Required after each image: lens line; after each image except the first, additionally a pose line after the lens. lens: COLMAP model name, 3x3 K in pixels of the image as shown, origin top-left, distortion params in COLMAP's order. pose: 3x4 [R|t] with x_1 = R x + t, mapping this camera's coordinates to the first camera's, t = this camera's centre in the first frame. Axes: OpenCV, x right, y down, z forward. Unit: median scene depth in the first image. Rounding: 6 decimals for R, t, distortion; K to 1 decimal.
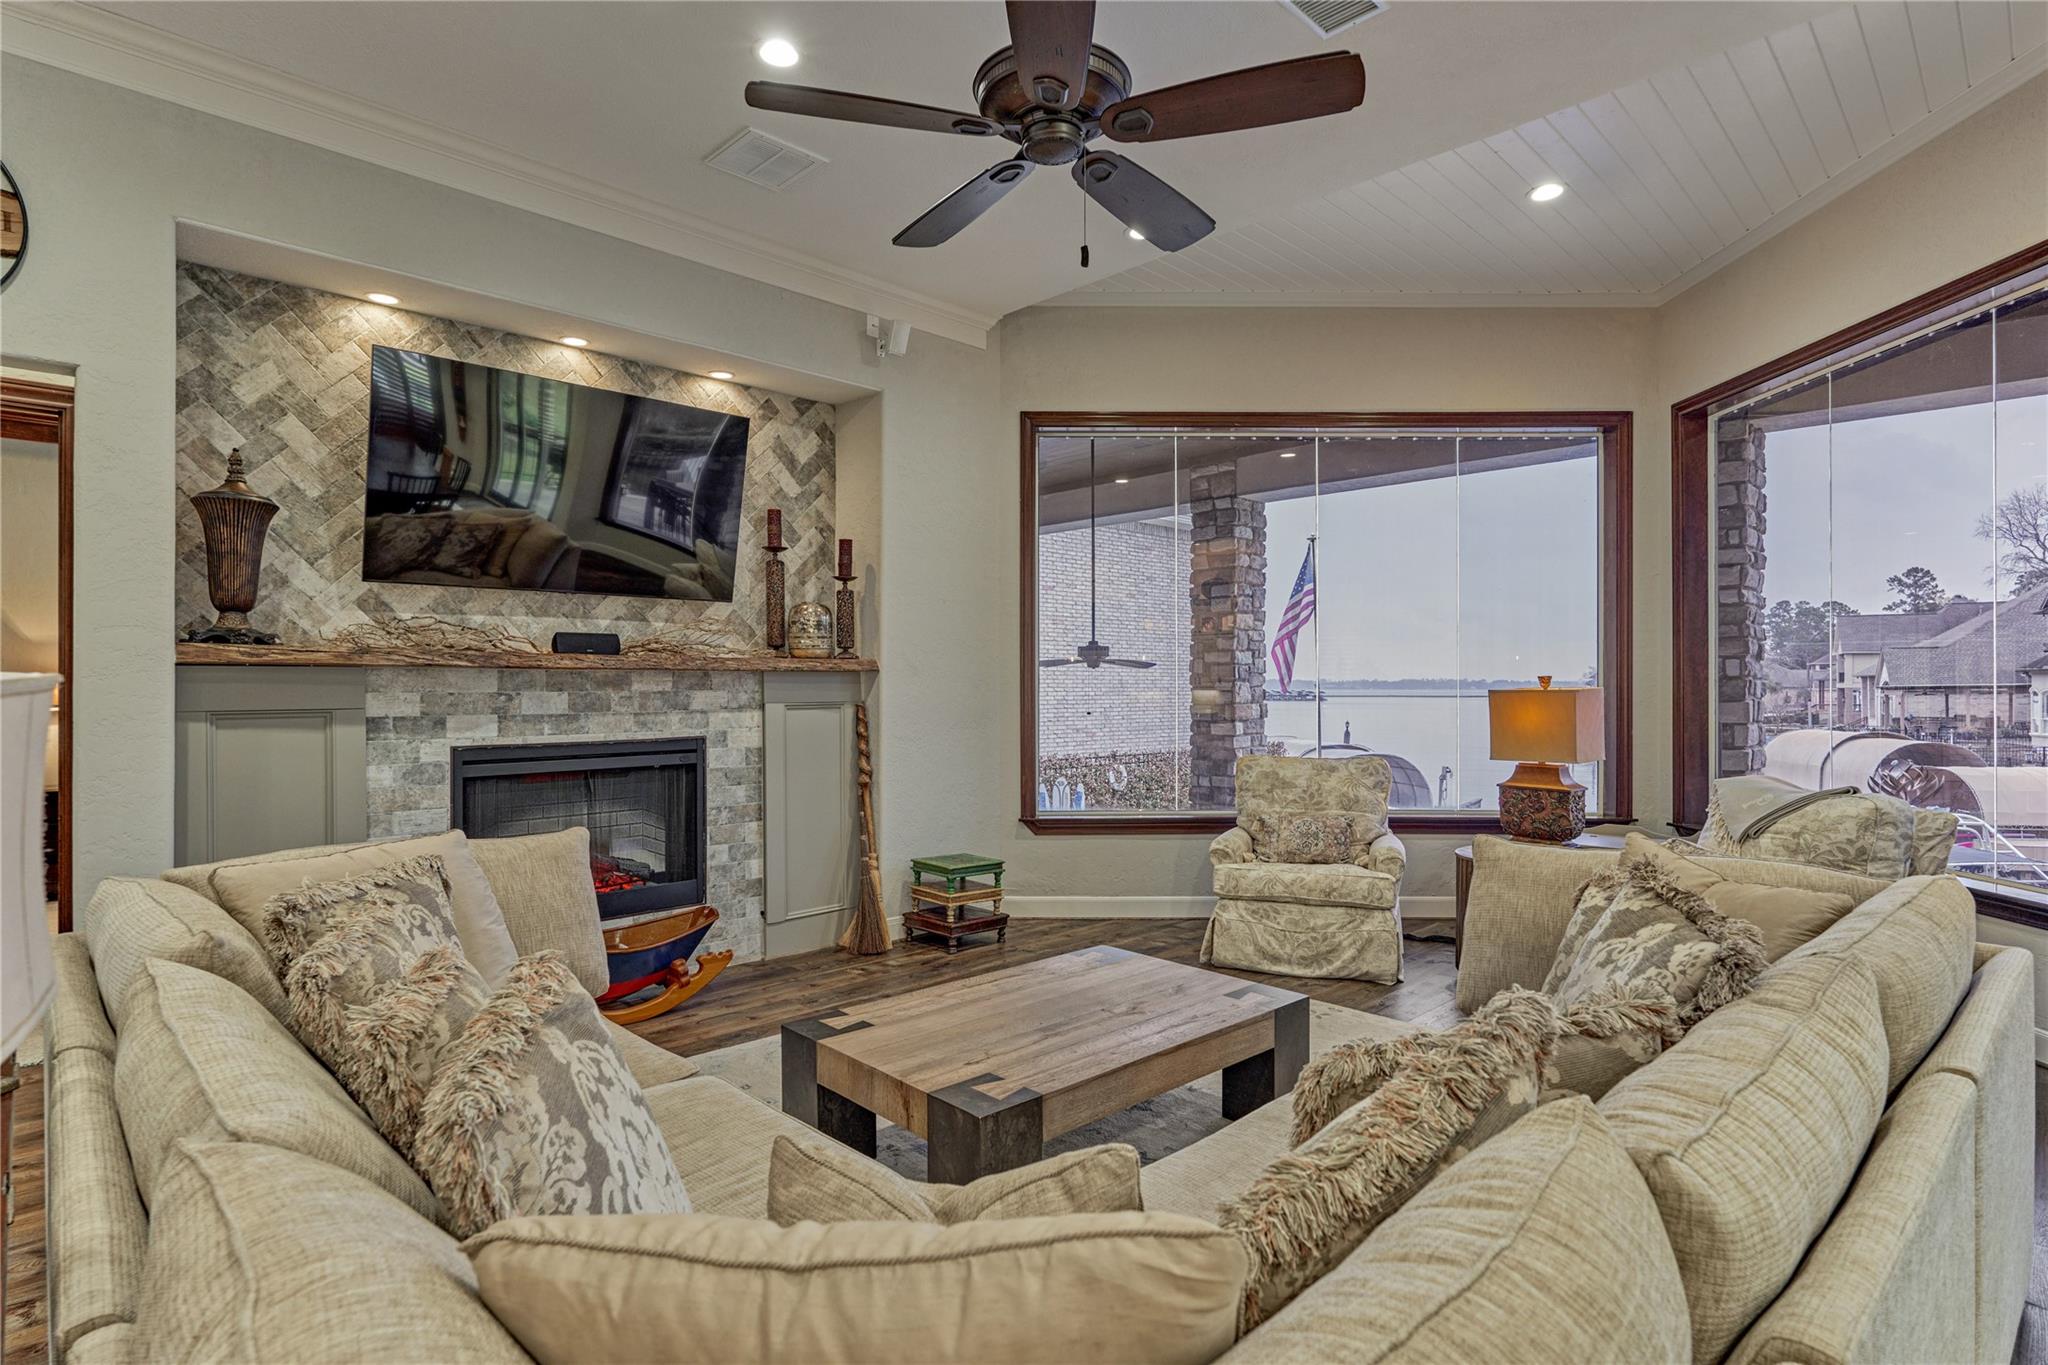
lens RADIAL K [[987.8, 0, 1033.0], [0, 987.8, 690.0], [0, 0, 1]] dist [-0.005998, -0.000411]
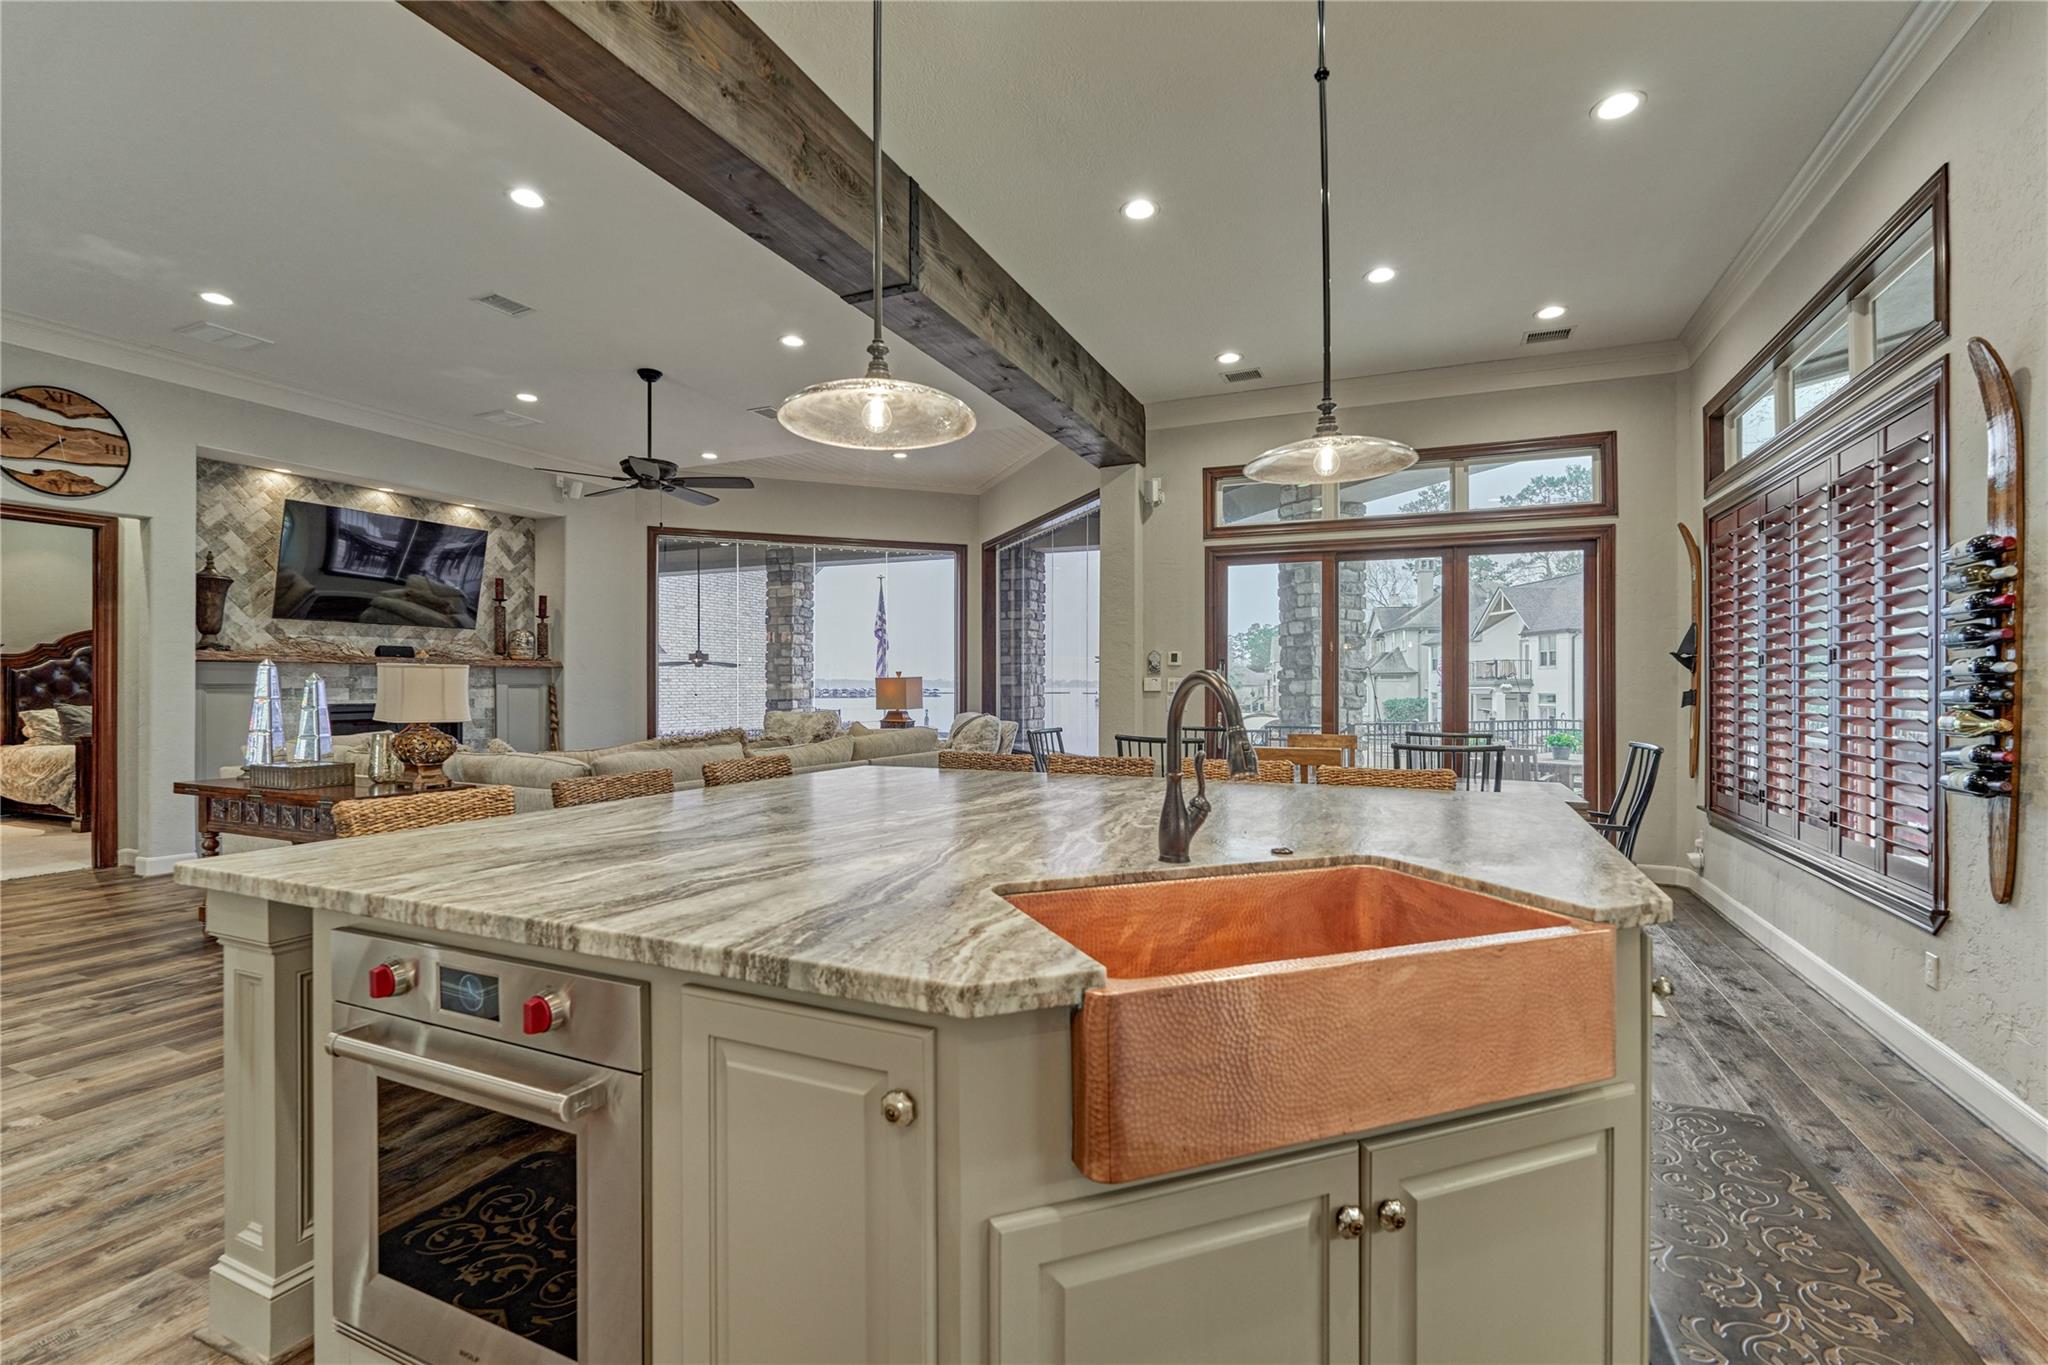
lens RADIAL K [[922.2, 0, 1035.5], [0, 922.2, 686.6], [0, 0, 1]] dist [-0.003547, -0.001194]
pose [[0.933639, 0.000159, 0.358216, 0.052830], [0.001053, 0.999994, -0.003188, 0.023624], [-0.358215, 0.003354, 0.933633, -0.944546]]
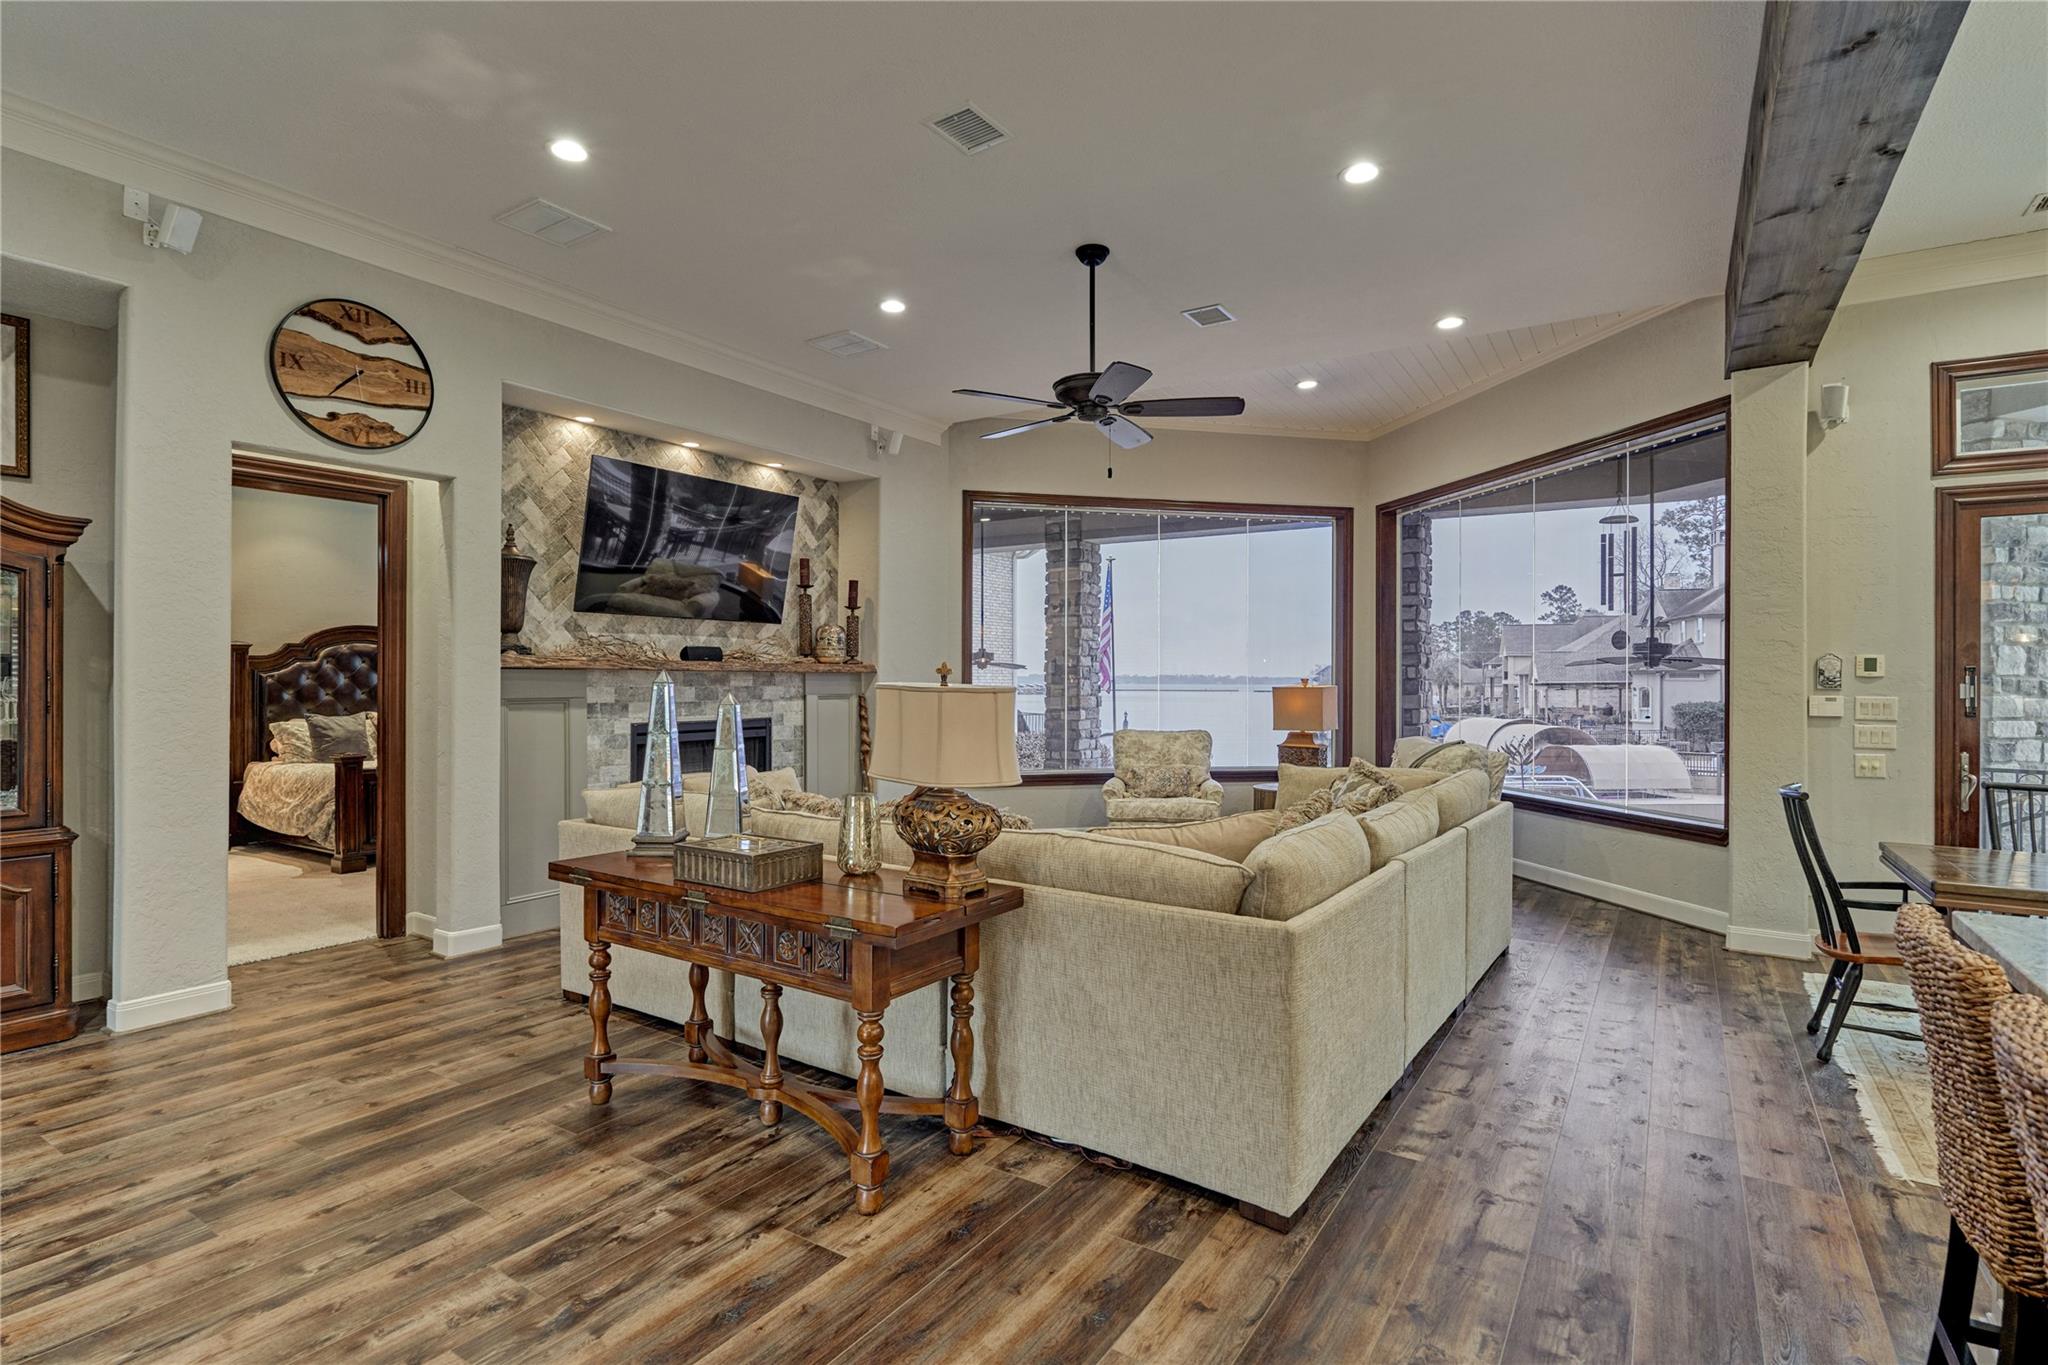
lens RADIAL K [[987.8, 0, 998.3], [0, 987.8, 682.9], [0, 0, 1]] dist [-0.005998, -0.000411]
pose [[0.979052, 0.003746, 0.203578, -0.280100], [-0.003730, 0.999993, -0.000463, -0.004058], [-0.203579, -0.000306, 0.979059, -0.450141]]
